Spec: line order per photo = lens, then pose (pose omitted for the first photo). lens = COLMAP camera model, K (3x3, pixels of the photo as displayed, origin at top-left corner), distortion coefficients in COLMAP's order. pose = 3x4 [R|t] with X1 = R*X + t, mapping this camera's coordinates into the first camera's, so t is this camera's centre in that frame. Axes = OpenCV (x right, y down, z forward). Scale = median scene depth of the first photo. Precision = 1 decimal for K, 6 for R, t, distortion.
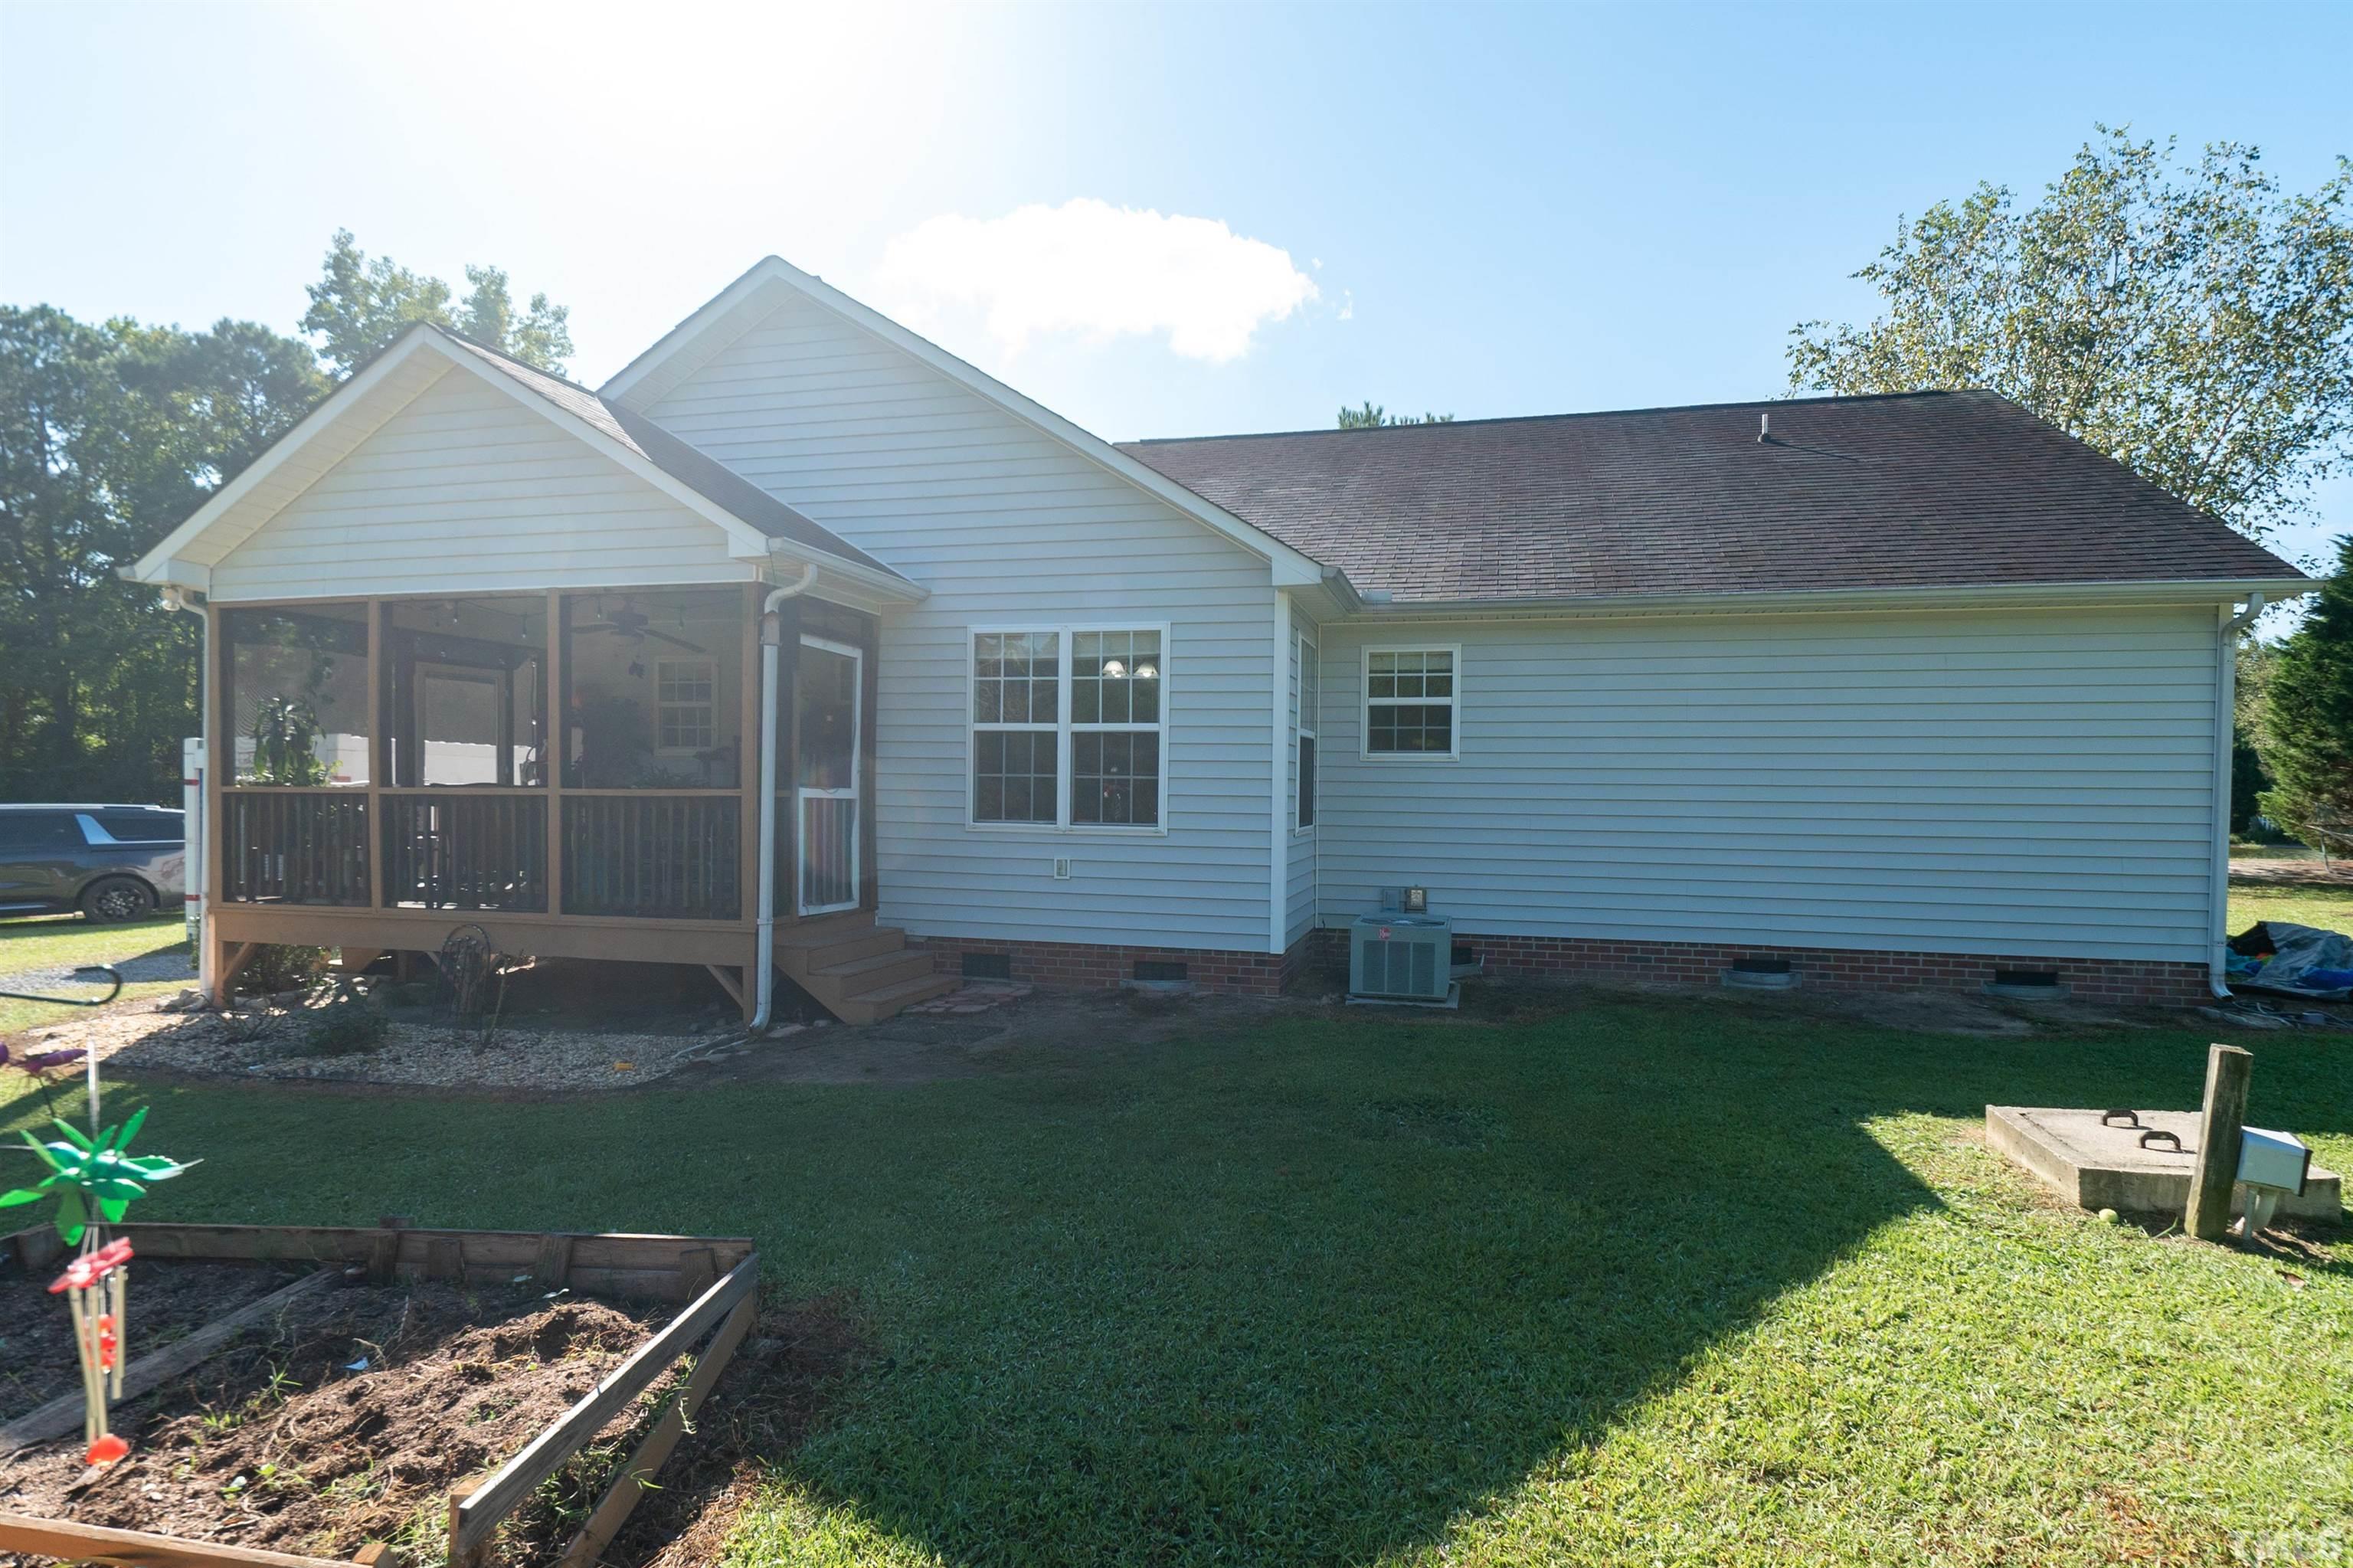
lens RADIAL K [[1032.7, 0, 1189.0], [0, 1032.7, 813.5], [0, 0, 1]] dist [0.007570, -0.006245]
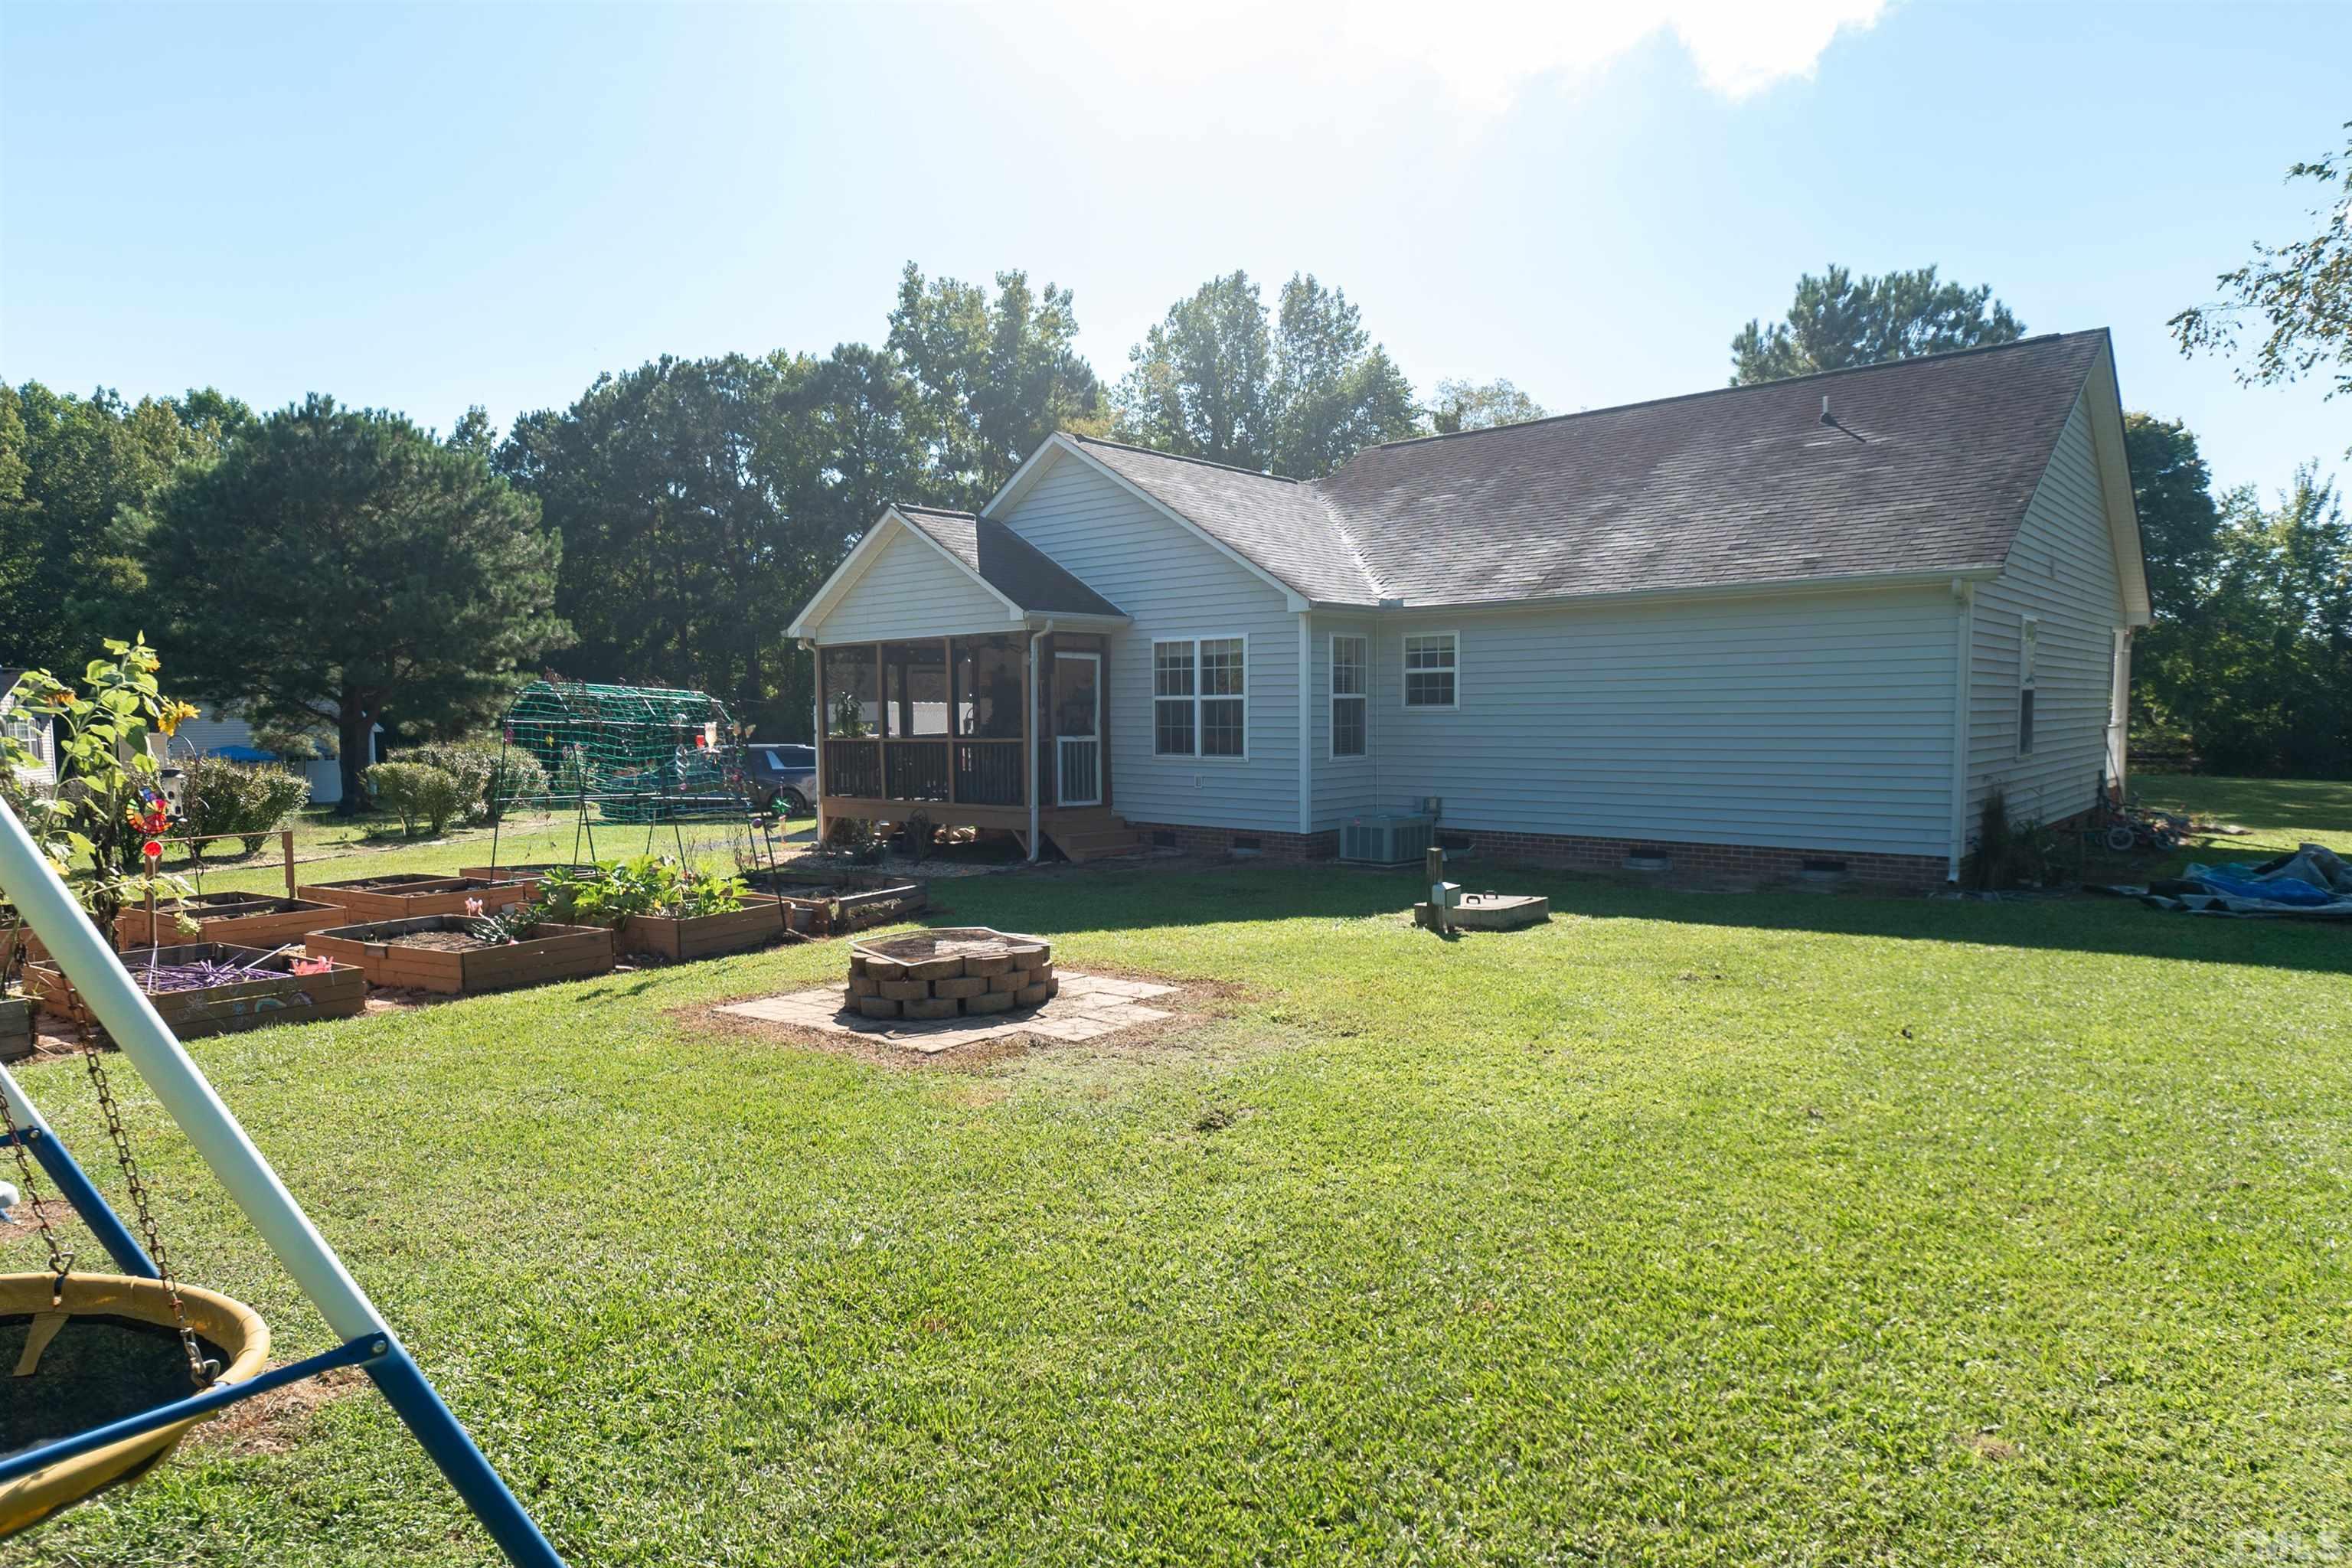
lens RADIAL K [[1269.8, 0, 1230.4], [0, 1269.8, 800.6], [0, 0, 1]] dist [0.004495, 0.000283]
pose [[0.892625, 0.011727, -0.450647, 0.779752], [0.009936, 0.998907, 0.045675, -0.009167], [0.450690, -0.045248, 0.891533, -0.747509]]
